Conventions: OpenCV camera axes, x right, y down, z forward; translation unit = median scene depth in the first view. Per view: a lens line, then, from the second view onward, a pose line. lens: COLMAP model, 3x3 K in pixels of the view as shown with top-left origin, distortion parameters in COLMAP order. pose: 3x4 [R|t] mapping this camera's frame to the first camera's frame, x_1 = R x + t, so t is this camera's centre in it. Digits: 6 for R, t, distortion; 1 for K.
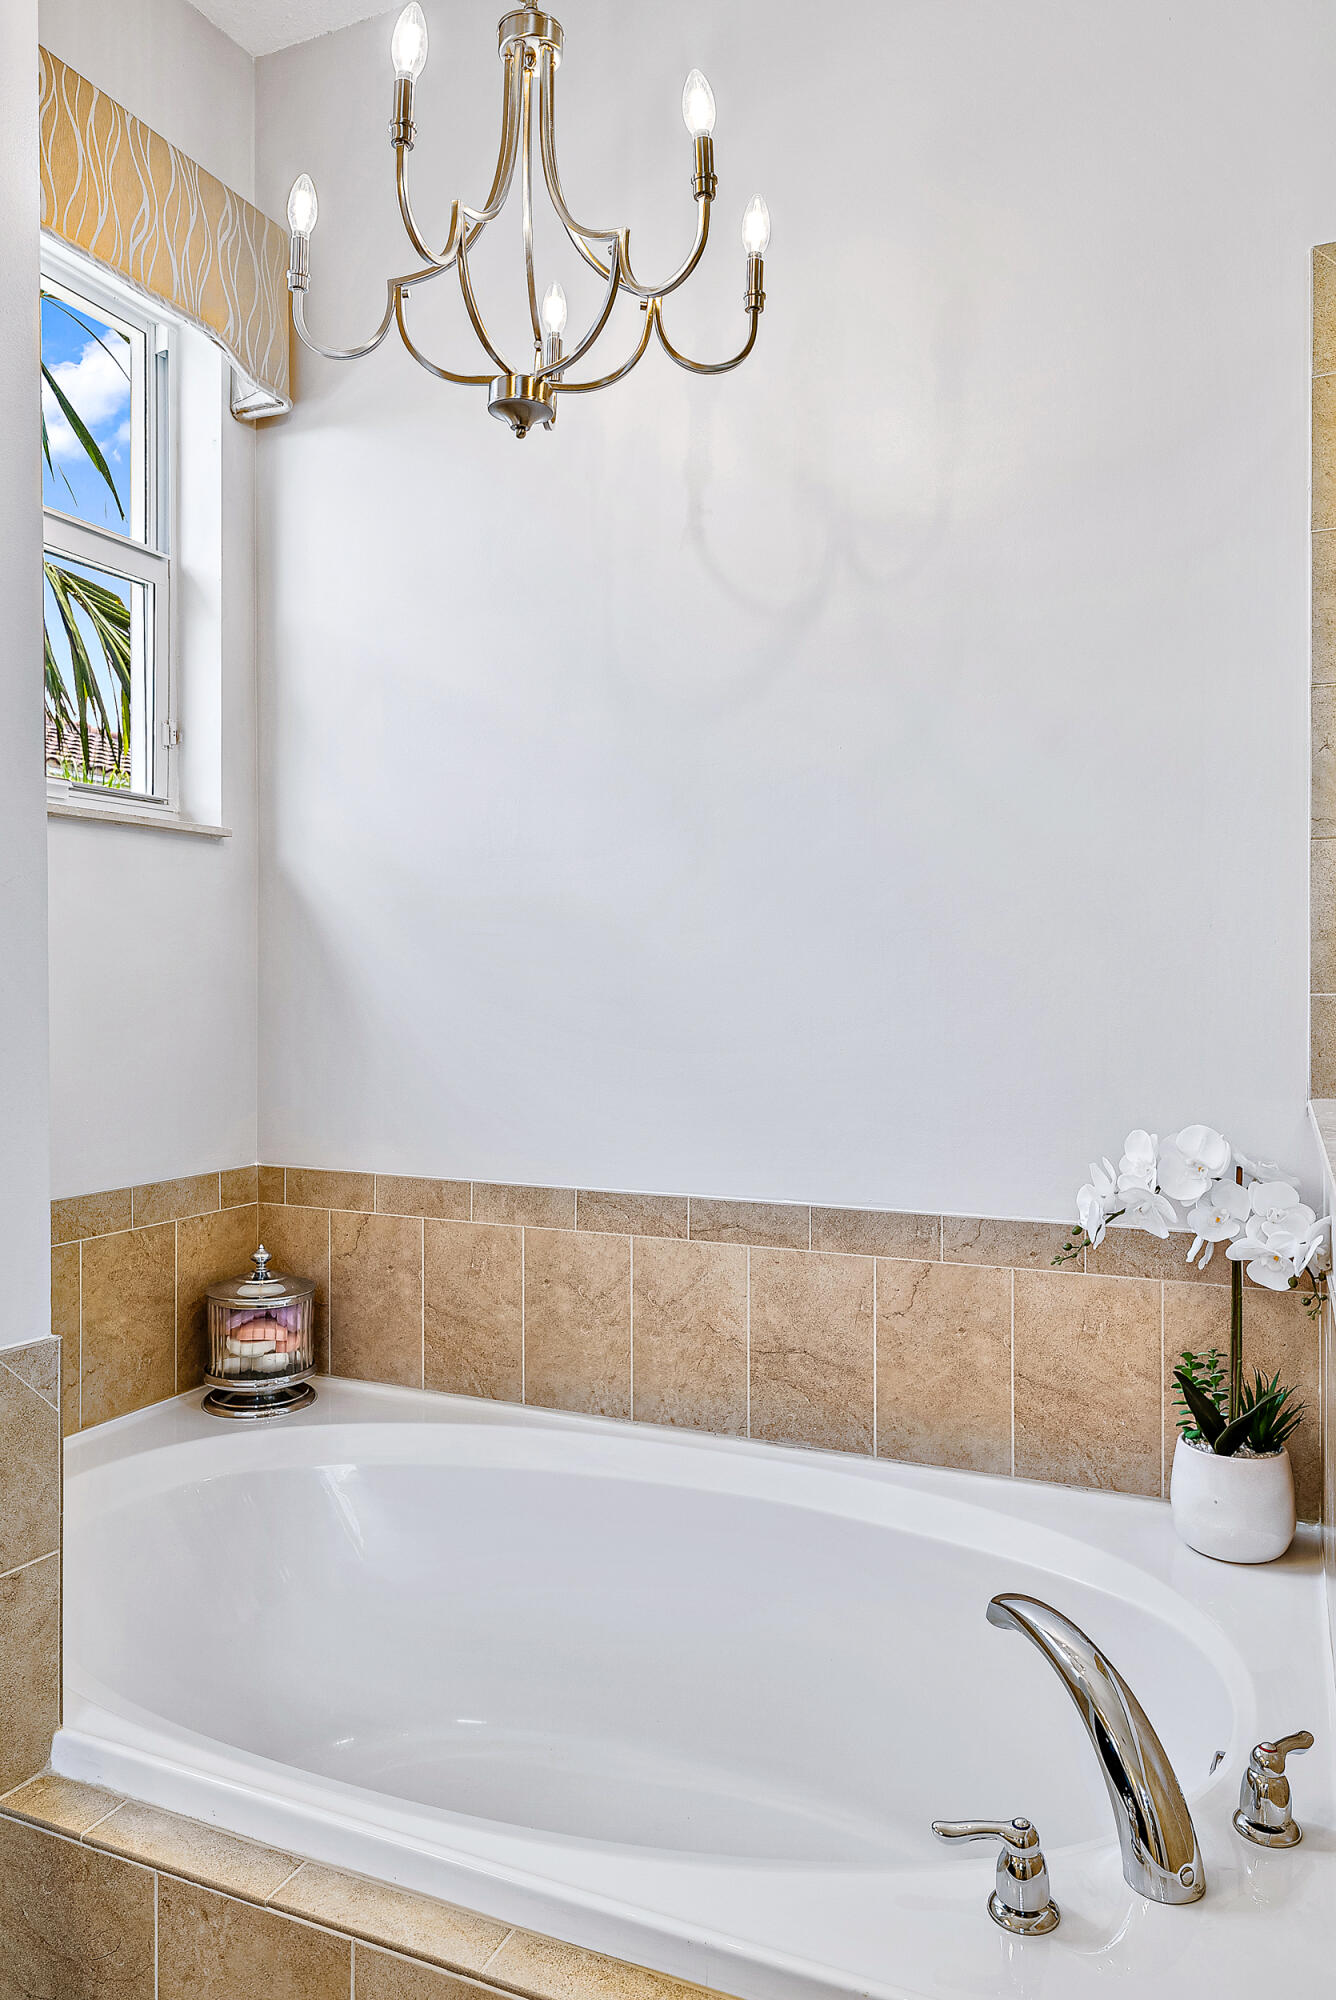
lens RADIAL K [[1359.2, 0, 668.0], [0, 1359.2, 996.6], [0, 0, 1]] dist [-0.003724, -0.001725]
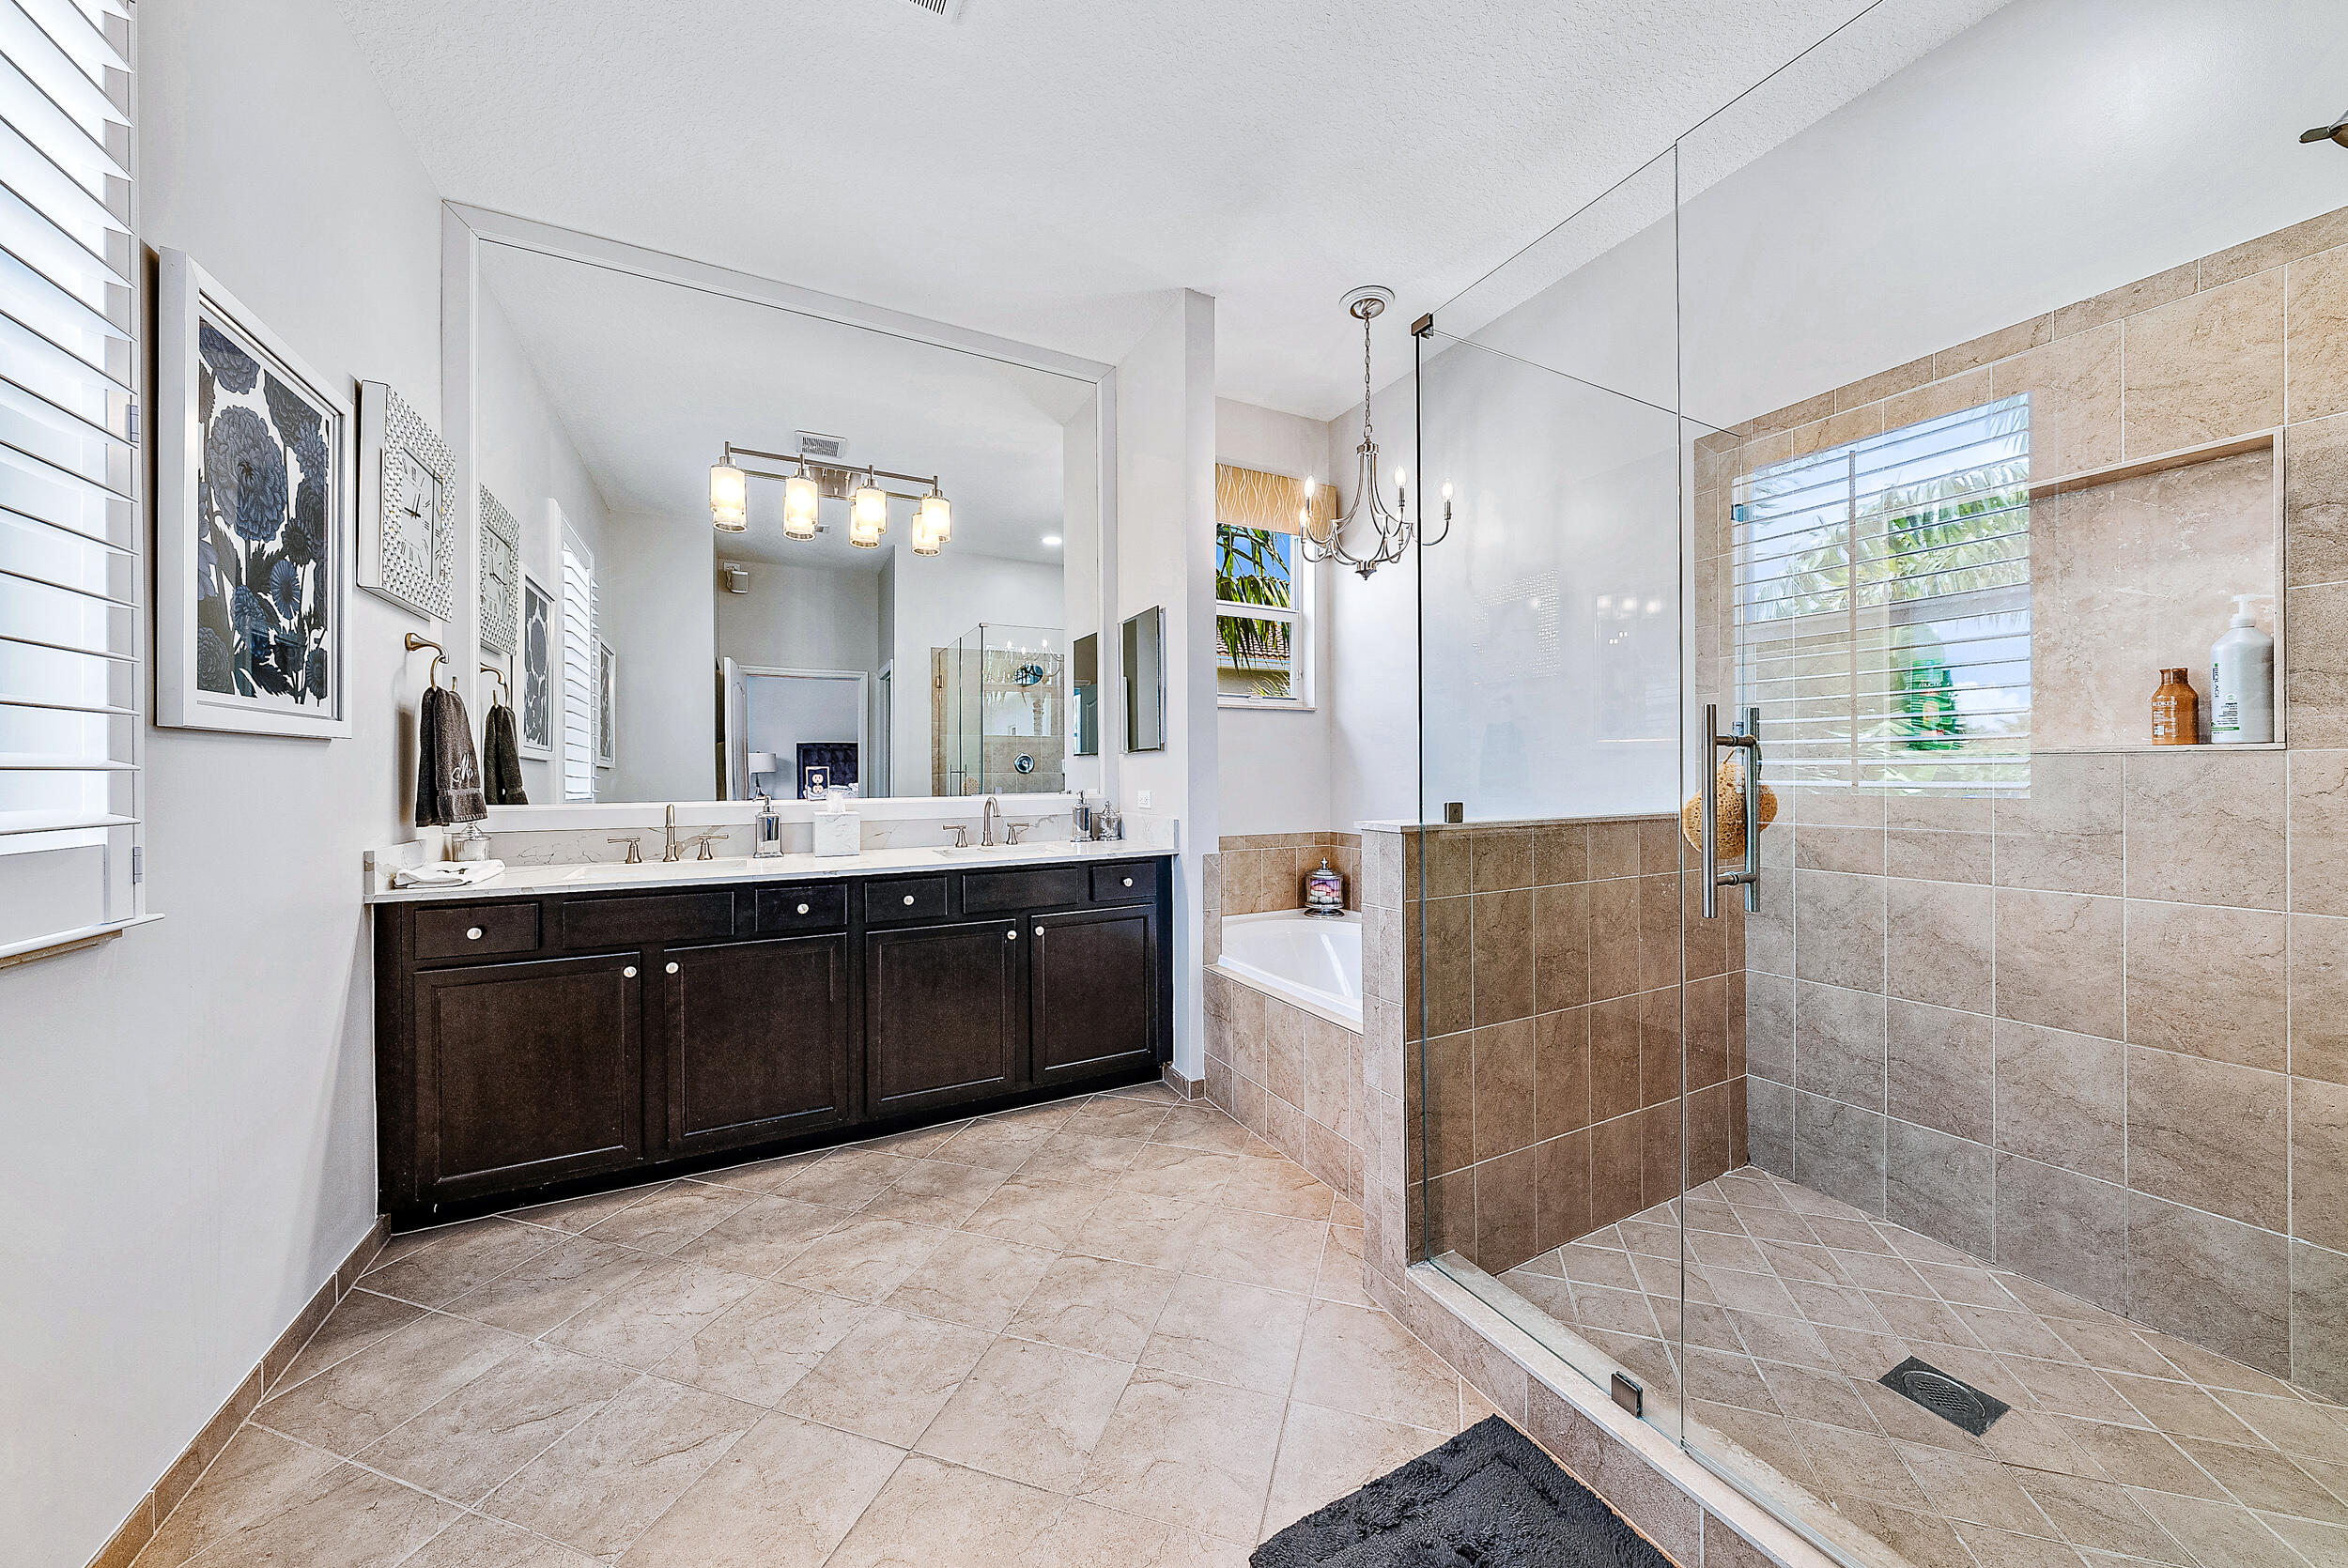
lens RADIAL K [[809.7, 0, 1175.9], [0, 809.7, 778.2], [0, 0, 1]] dist [-0.001656, -0.000012]
pose [[0.791241, -0.003474, -0.611494, 0.475320], [-0.001901, 0.999965, -0.008140, 0.034538], [0.611501, 0.007603, 0.791207, -0.496641]]
